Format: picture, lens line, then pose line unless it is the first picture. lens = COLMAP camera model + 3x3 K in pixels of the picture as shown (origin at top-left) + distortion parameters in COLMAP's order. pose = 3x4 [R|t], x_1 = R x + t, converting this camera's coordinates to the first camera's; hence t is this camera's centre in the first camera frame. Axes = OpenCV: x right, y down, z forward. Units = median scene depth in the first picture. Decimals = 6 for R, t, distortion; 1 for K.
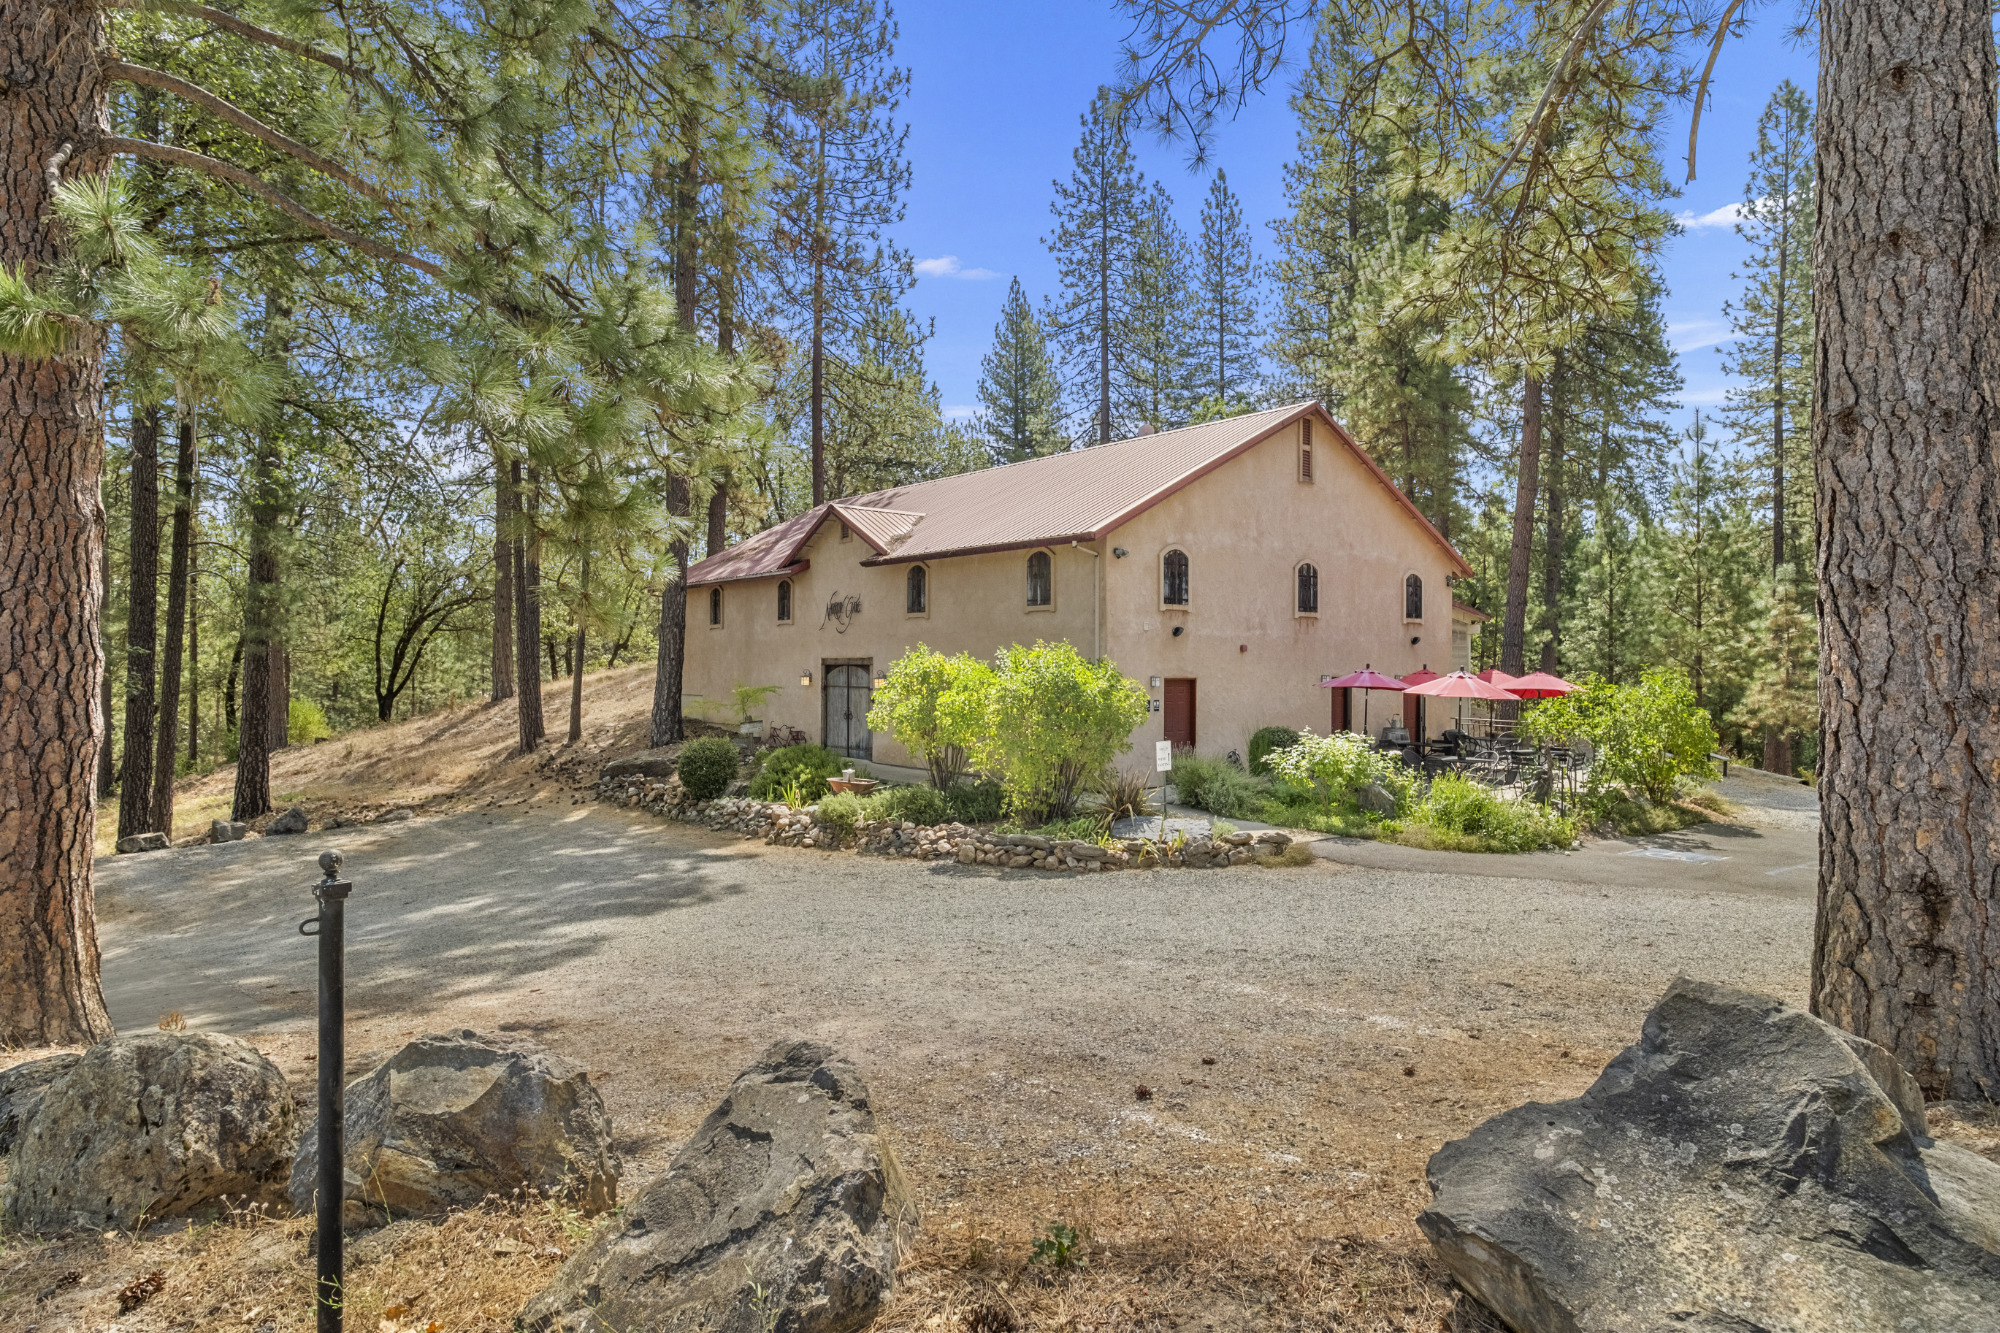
lens RADIAL K [[1154.5, 0, 999.6], [0, 1154.5, 669.0], [0, 0, 1]] dist [0.000390, -0.000065]
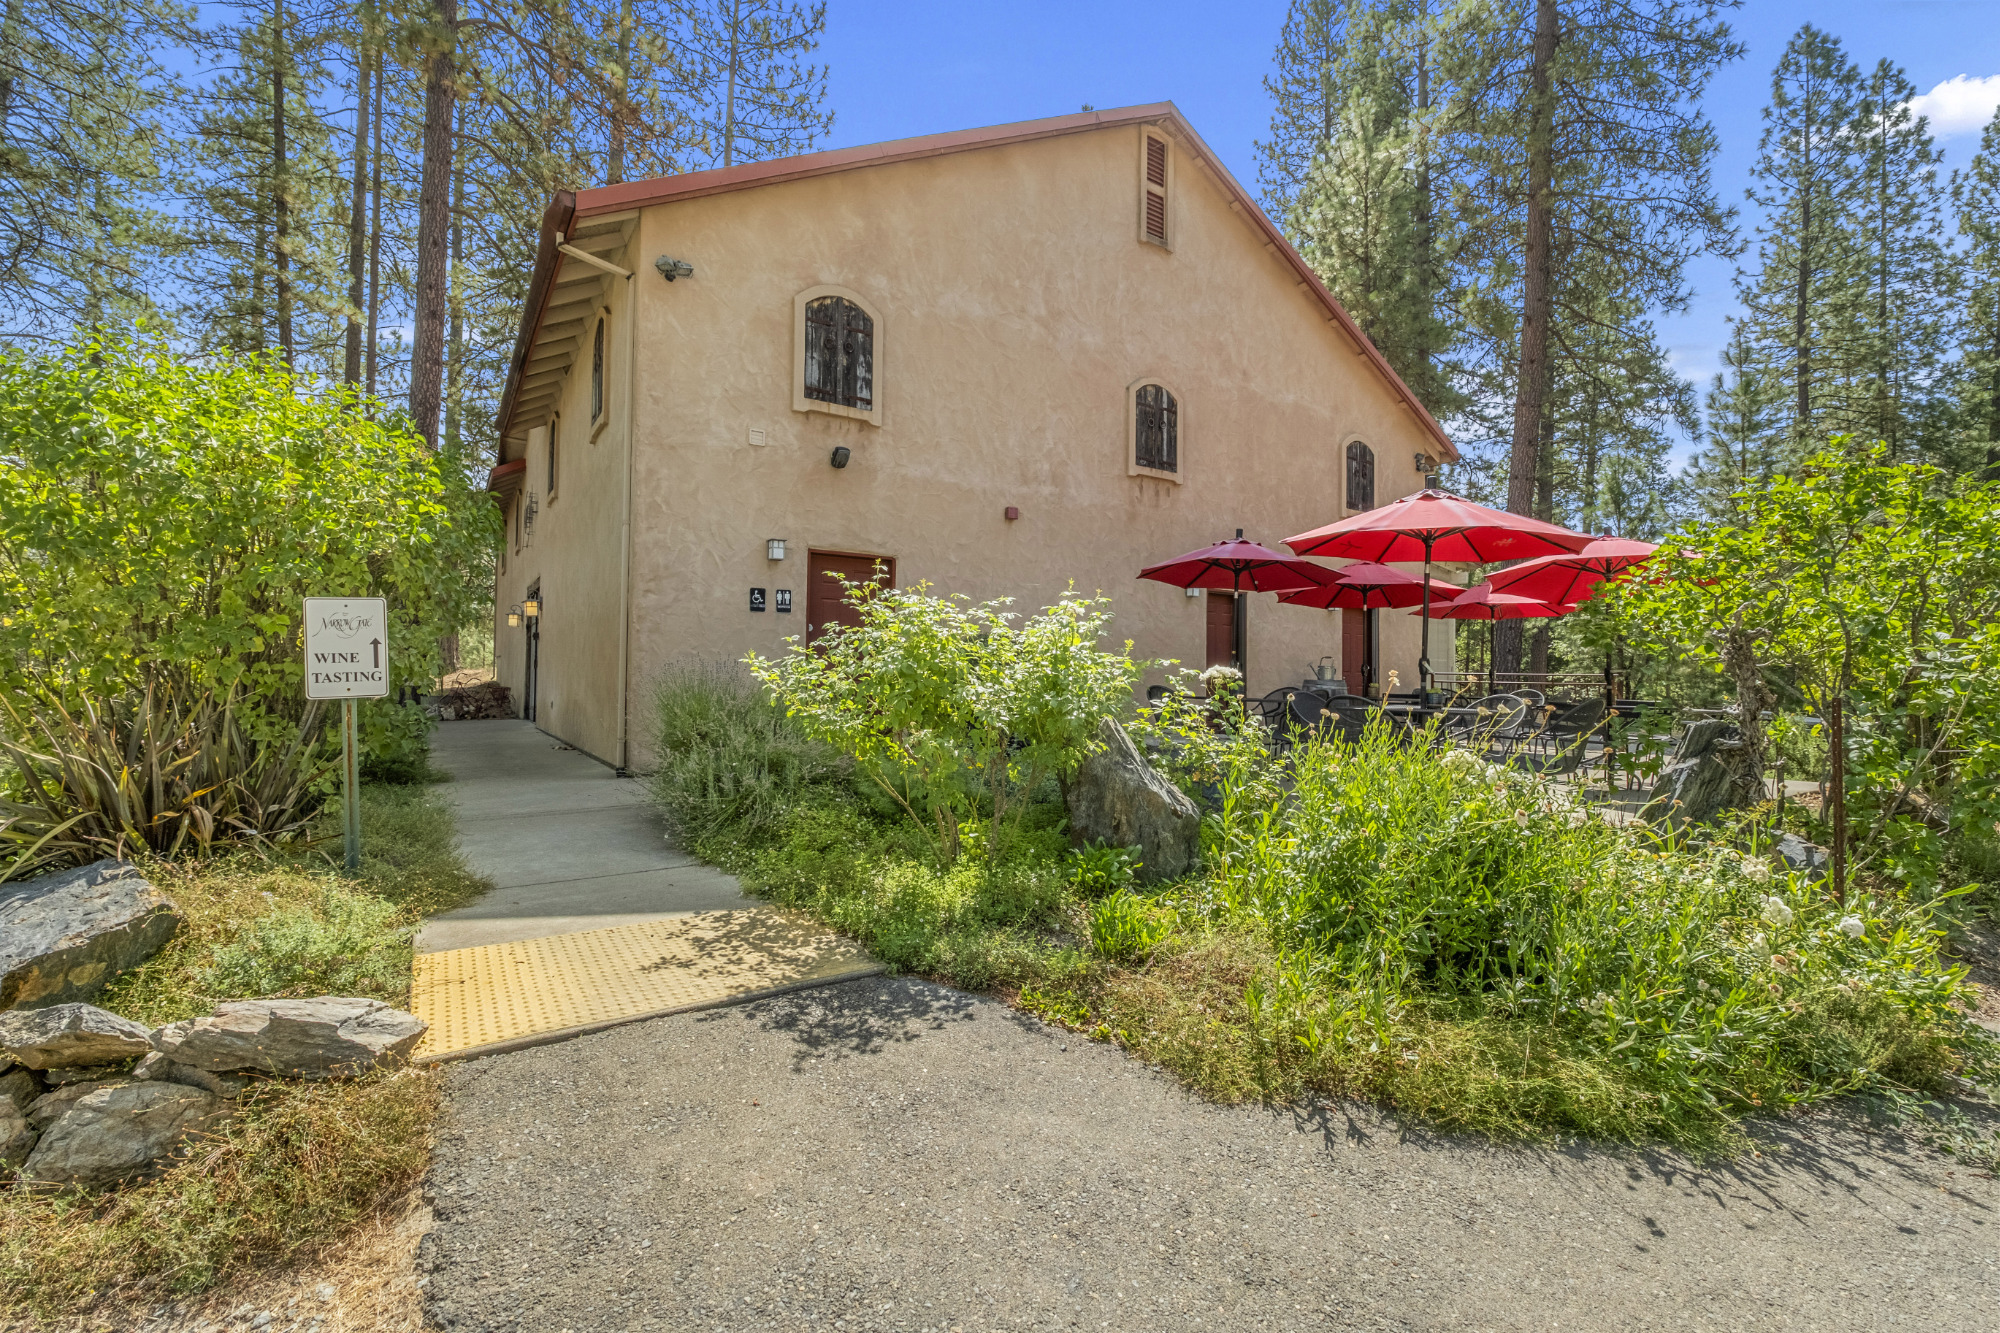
lens RADIAL K [[856.2, 0, 1000.8], [0, 856.2, 665.9], [0, 0, 1]] dist [-0.001361, -0.000042]
pose [[0.994818, 0.003527, -0.101606, 0.246889], [-0.005922, 0.999712, -0.023276, 0.062335], [0.101495, 0.023757, 0.994552, 0.603825]]
